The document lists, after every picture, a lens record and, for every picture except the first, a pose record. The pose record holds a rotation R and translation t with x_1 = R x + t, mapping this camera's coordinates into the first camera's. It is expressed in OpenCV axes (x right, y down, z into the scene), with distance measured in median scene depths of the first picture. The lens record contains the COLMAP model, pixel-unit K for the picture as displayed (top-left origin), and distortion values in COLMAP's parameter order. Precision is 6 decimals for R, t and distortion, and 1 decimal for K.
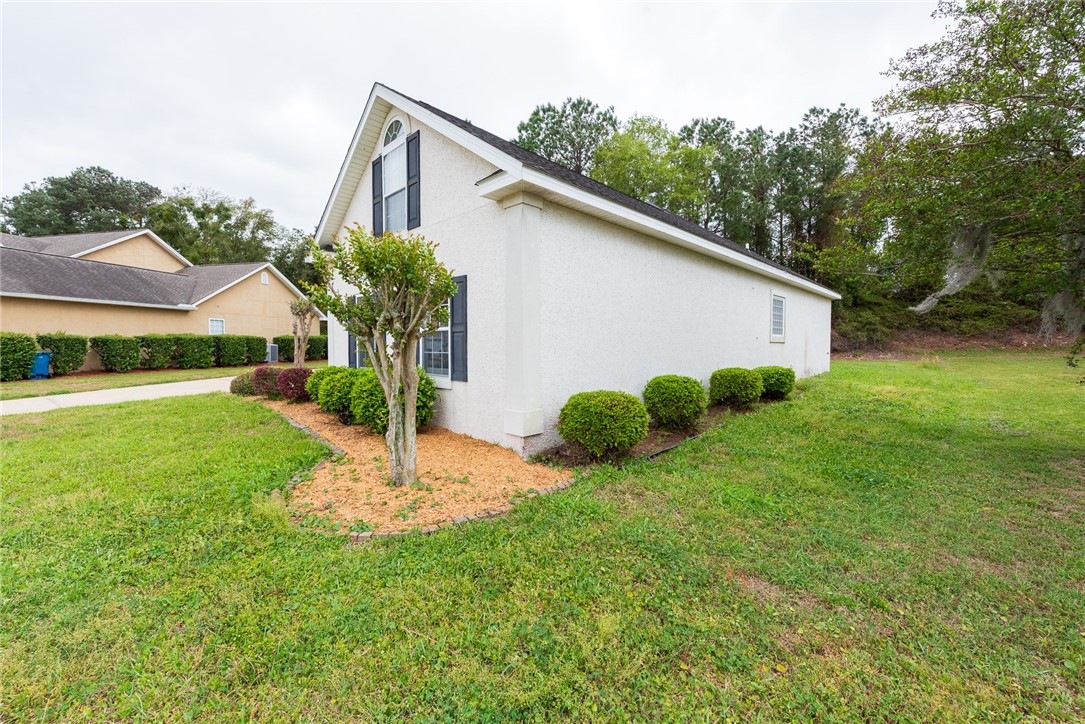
lens RADIAL K [[433.4, 0, 532.9], [0, 433.4, 346.9], [0, 0, 1]] dist [0.006068, -0.000793]
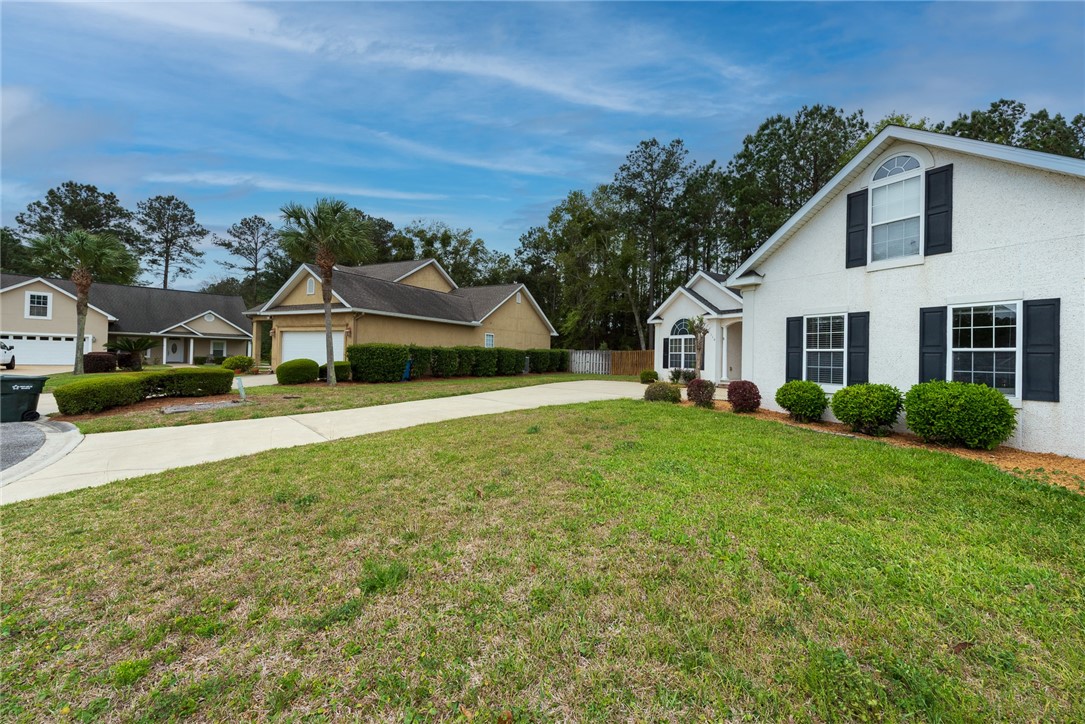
lens RADIAL K [[433.4, 0, 572.2], [0, 433.4, 356.2], [0, 0, 1]] dist [0.006068, -0.000793]
pose [[0.970103, 0.020669, -0.241812, -0.235668], [-0.024102, 0.999646, -0.011247, 0.002535], [0.241494, 0.016739, 0.970258, -0.066213]]
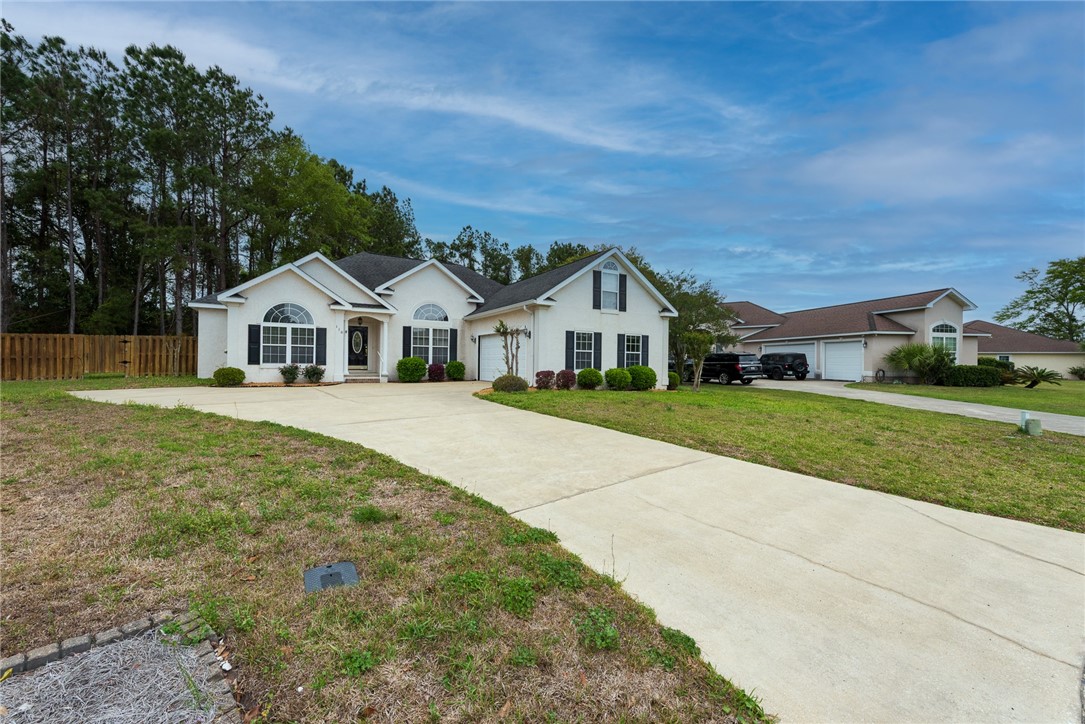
lens RADIAL K [[421.2, 0, 537.3], [0, 421.2, 361.4], [0, 0, 1]] dist [0.003332, -0.000228]
pose [[0.274247, 0.006293, 0.961639, -0.731707], [-0.007667, 0.999961, -0.004357, 0.007040], [-0.961629, -0.006178, 0.274284, 0.215705]]
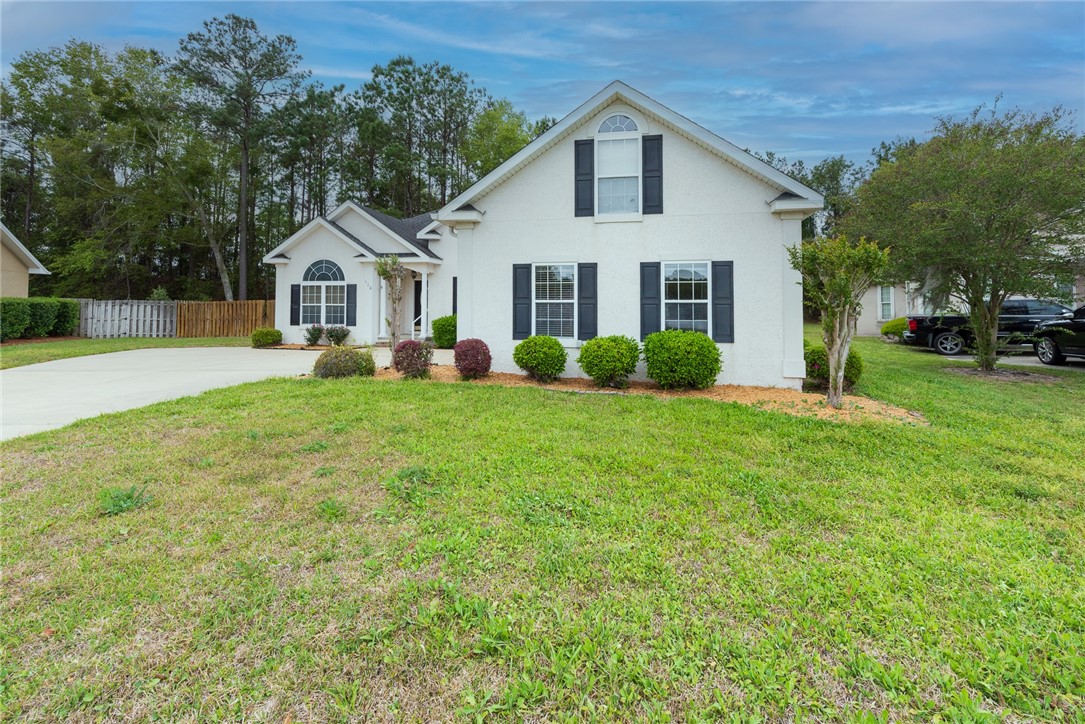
lens RADIAL K [[433.4, 0, 575.5], [0, 433.4, 305.4], [0, 0, 1]] dist [0.006068, -0.000793]
pose [[0.811023, 0.014119, 0.584843, -0.299874], [0.000777, 0.999682, -0.025211, 0.000052], [-0.585013, 0.020901, 0.810755, 0.048748]]
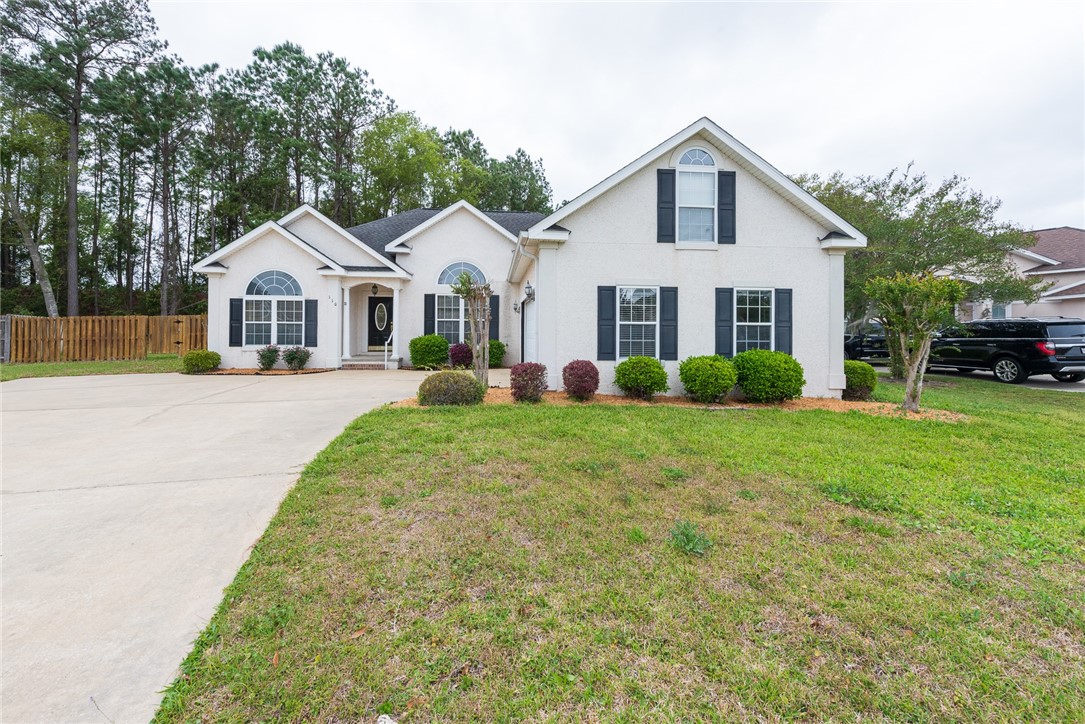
lens RADIAL K [[433.4, 0, 531.5], [0, 433.4, 331.6], [0, 0, 1]] dist [0.006068, -0.000793]
pose [[0.642545, 0.007376, 0.766212, -0.433470], [-0.000770, 0.999959, -0.008981, -0.001265], [-0.766248, 0.005181, 0.642525, 0.166388]]
